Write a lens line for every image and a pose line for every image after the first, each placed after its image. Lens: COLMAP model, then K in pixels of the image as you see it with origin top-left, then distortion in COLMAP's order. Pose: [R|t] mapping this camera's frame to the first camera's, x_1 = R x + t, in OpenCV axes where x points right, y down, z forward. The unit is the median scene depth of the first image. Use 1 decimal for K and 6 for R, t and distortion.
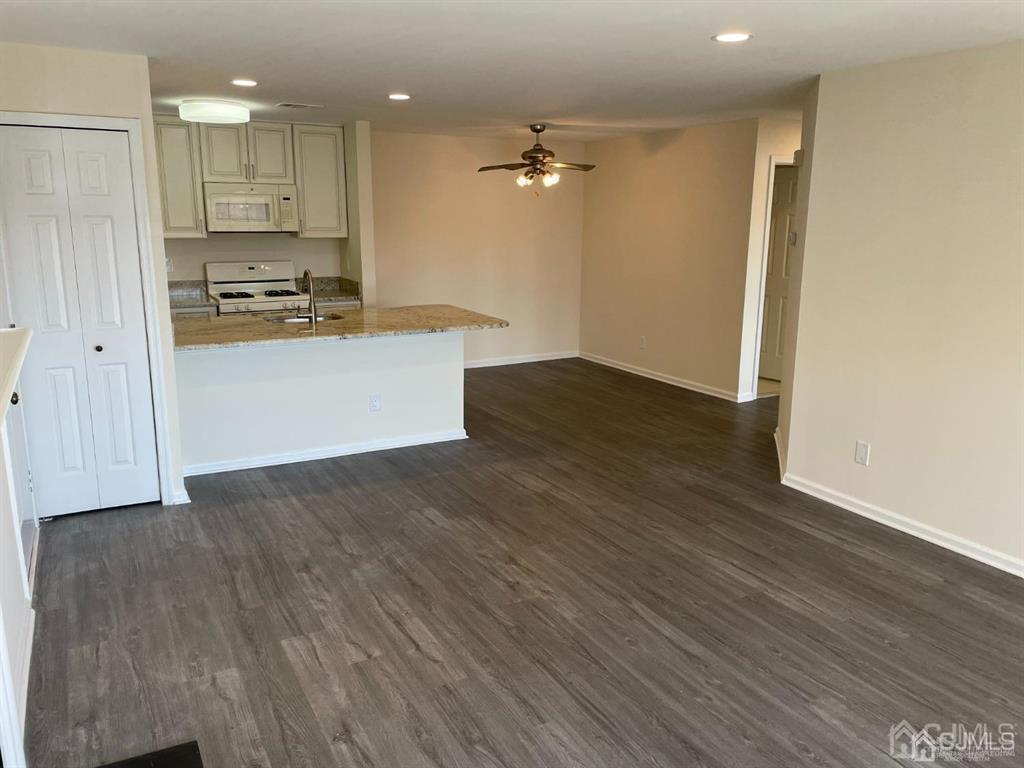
lens RADIAL K [[766.0, 0, 506.9], [0, 766.0, 383.6], [0, 0, 1]] dist [0.088054, -0.110948]
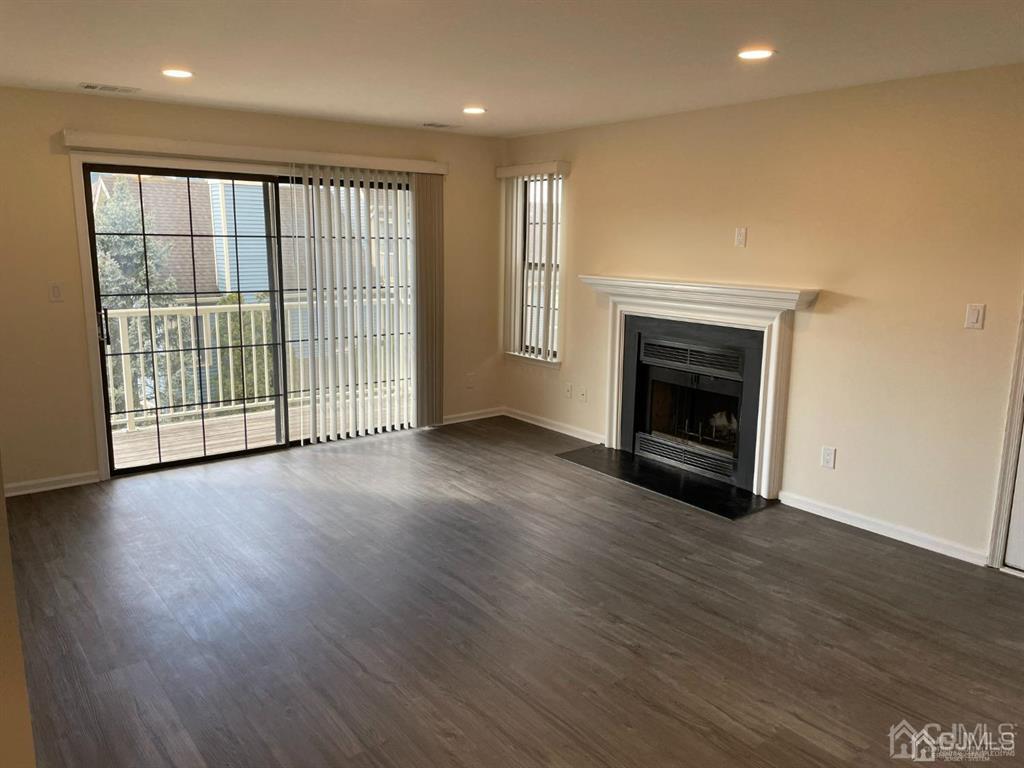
lens RADIAL K [[766.0, 0, 511.2], [0, 766.0, 382.1], [0, 0, 1]] dist [0.088054, -0.110948]
pose [[-0.986783, 0.014379, -0.161410, 0.256108], [-0.051535, 0.916496, 0.396710, -0.339551], [0.153636, 0.399785, -0.903642, 1.546837]]
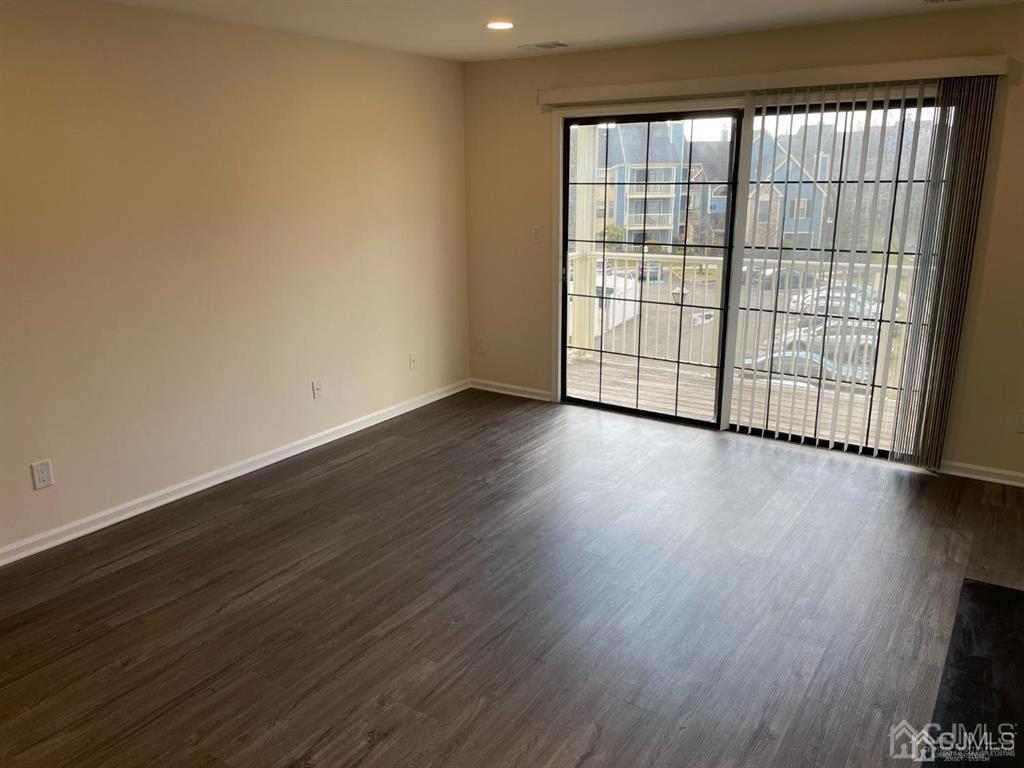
lens RADIAL K [[766.0, 0, 515.1], [0, 766.0, 384.4], [0, 0, 1]] dist [0.088054, -0.110948]
pose [[-0.467021, -0.233543, 0.852847, -0.495294], [0.198833, 0.912055, 0.358638, -0.211357], [-0.861601, 0.337066, -0.379513, 0.943366]]
